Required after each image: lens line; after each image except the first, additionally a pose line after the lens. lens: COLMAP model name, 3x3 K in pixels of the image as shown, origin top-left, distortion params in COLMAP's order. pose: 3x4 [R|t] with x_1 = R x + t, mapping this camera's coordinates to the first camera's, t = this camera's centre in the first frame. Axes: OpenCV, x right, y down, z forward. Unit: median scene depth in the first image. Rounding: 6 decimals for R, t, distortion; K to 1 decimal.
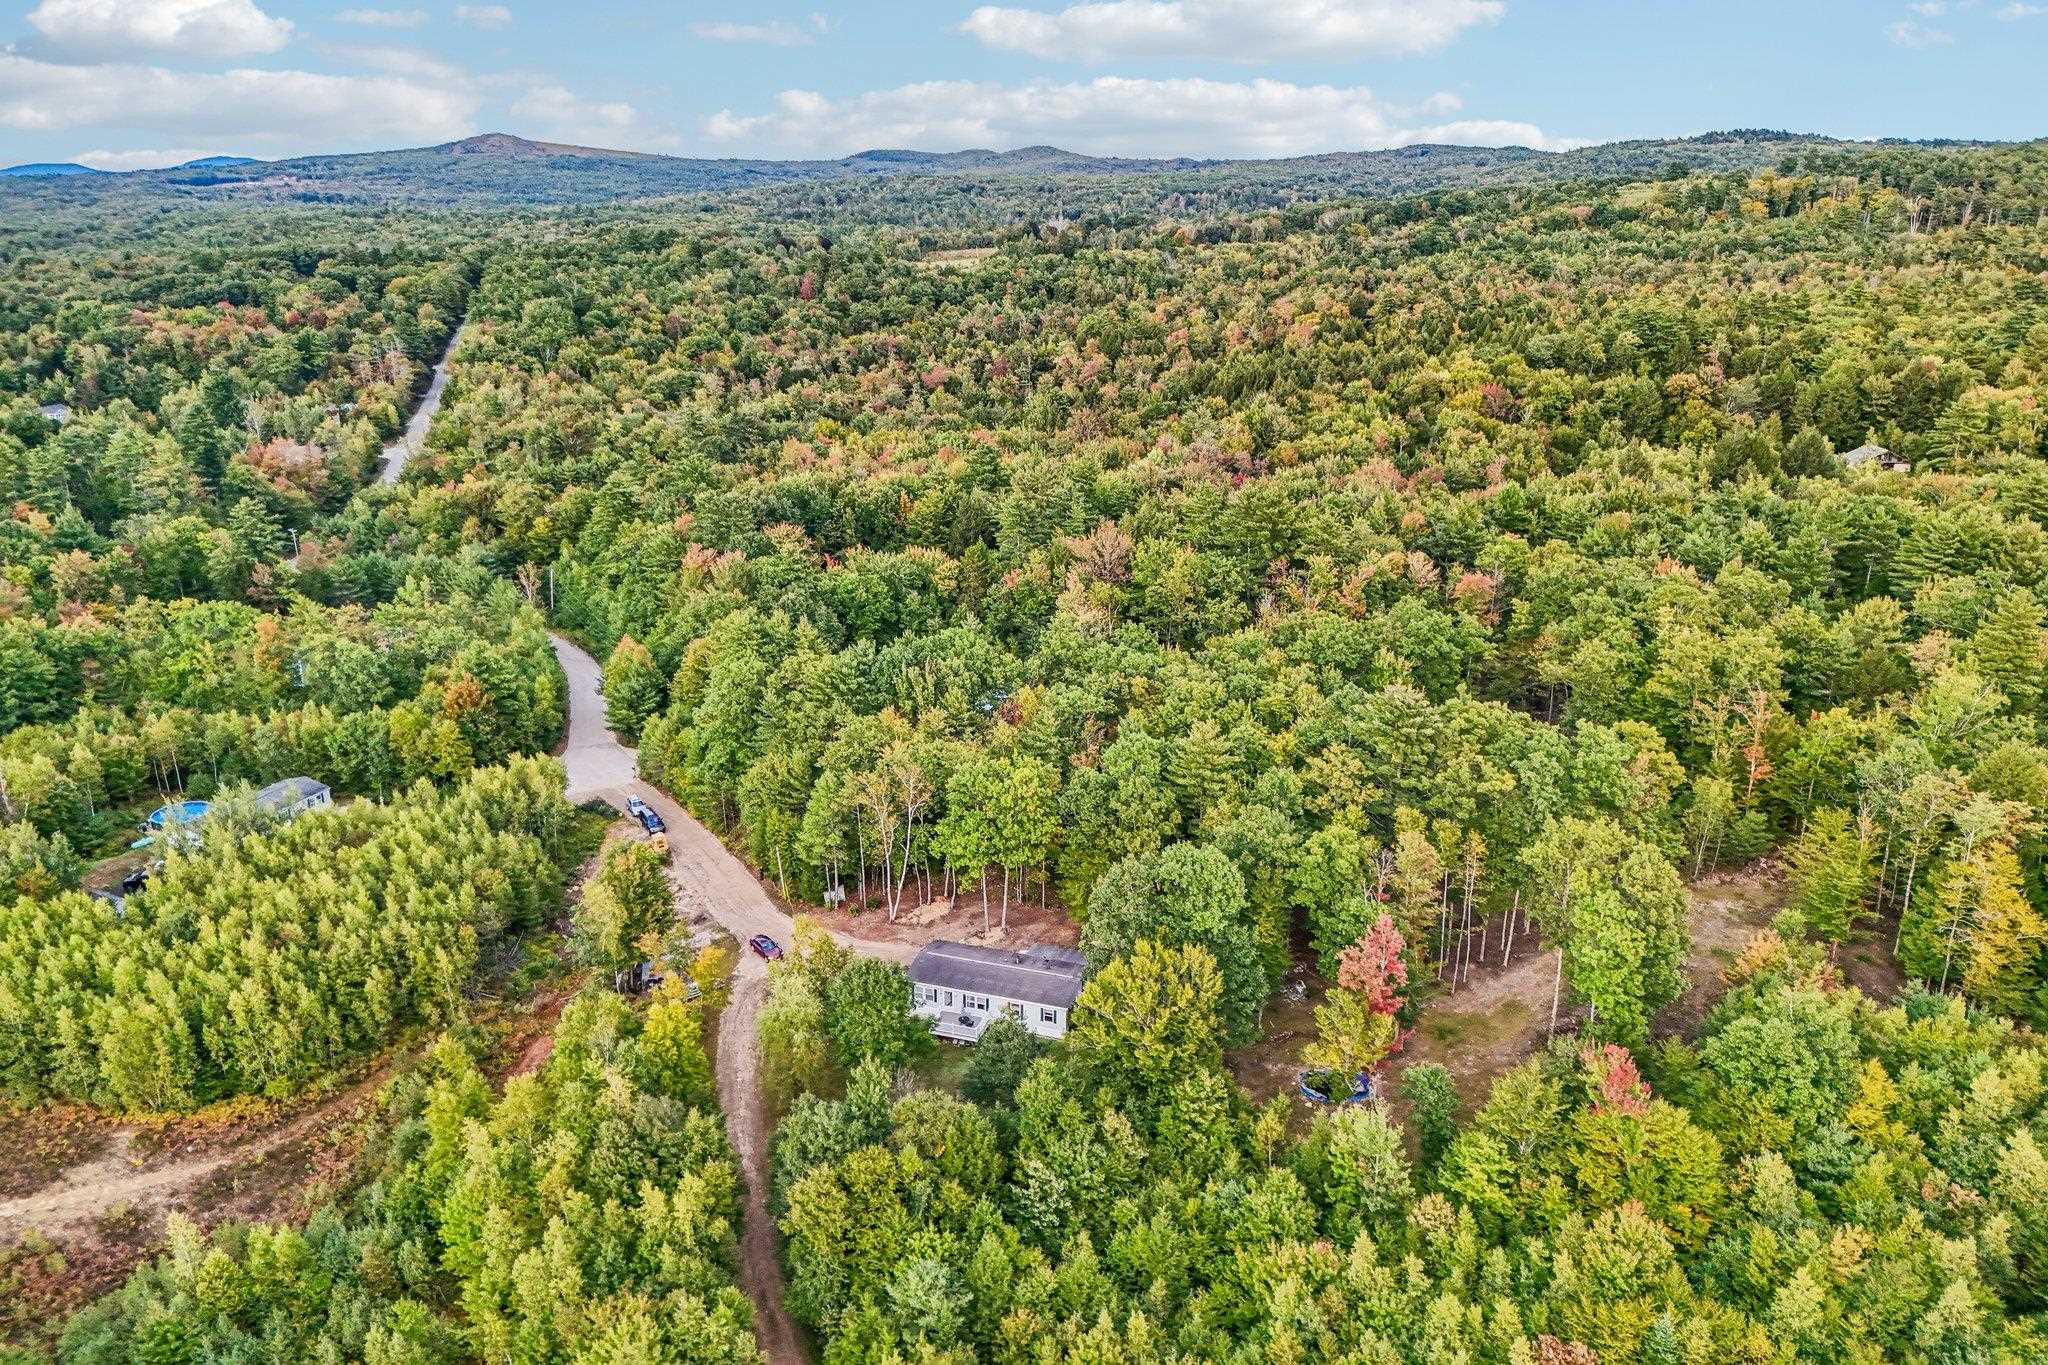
lens RADIAL K [[1496.0, 0, 1020.4], [0, 1496.0, 693.4], [0, 0, 1]] dist [0.087062, -0.097116]
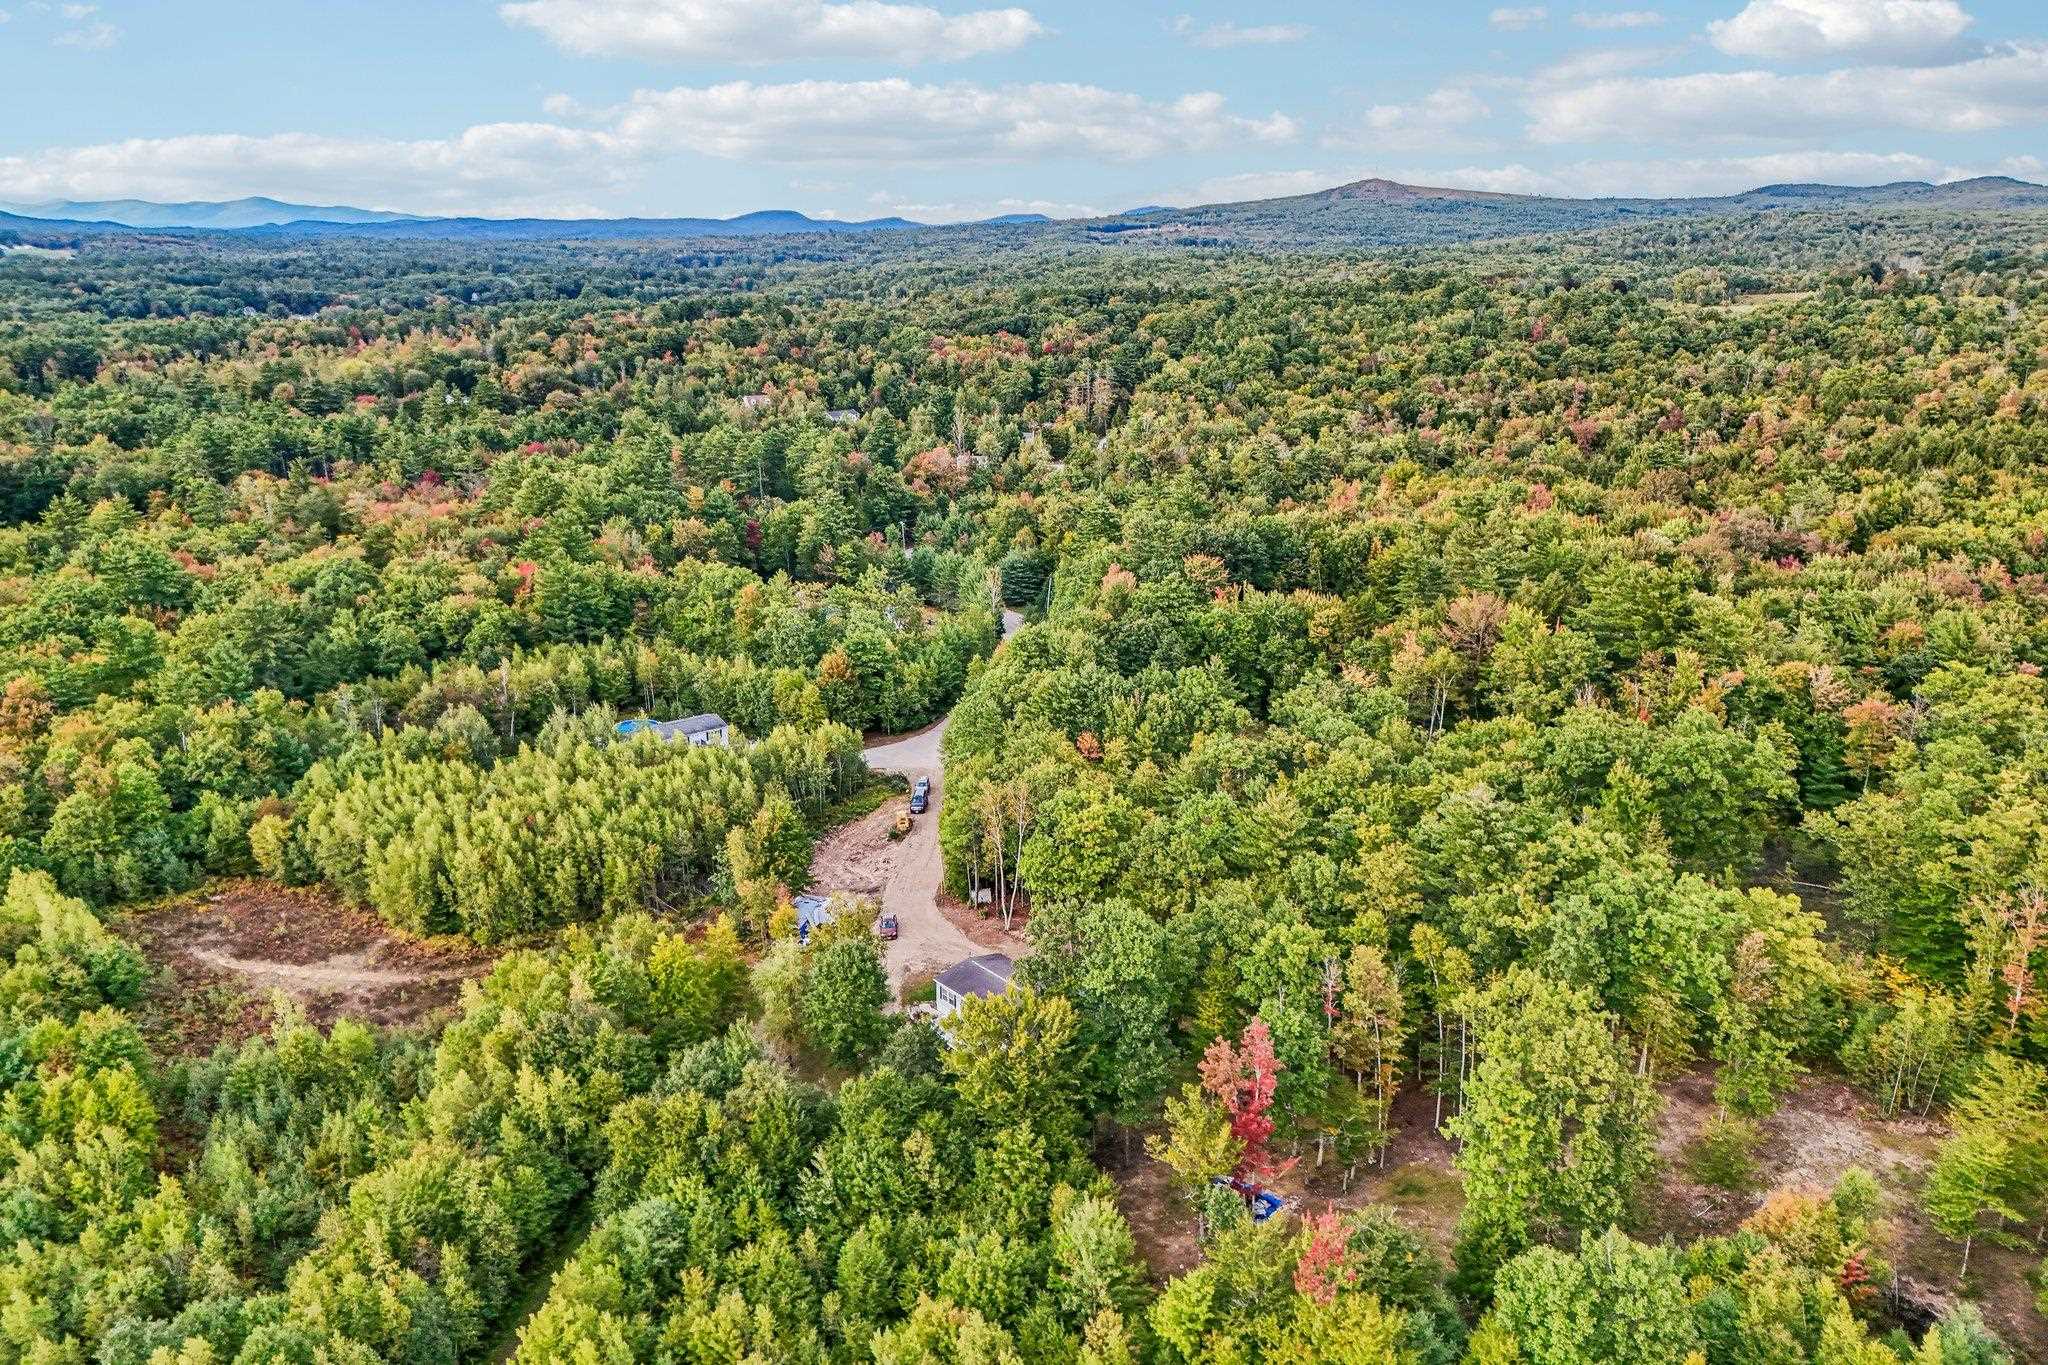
lens RADIAL K [[1496.0, 0, 1020.4], [0, 1496.0, 693.4], [0, 0, 1]] dist [0.087062, -0.097116]
pose [[0.853324, 0.152769, -0.498497, 0.274396], [-0.165283, 0.986058, 0.019255, -0.020487], [0.494489, 0.065963, 0.866678, 0.068599]]
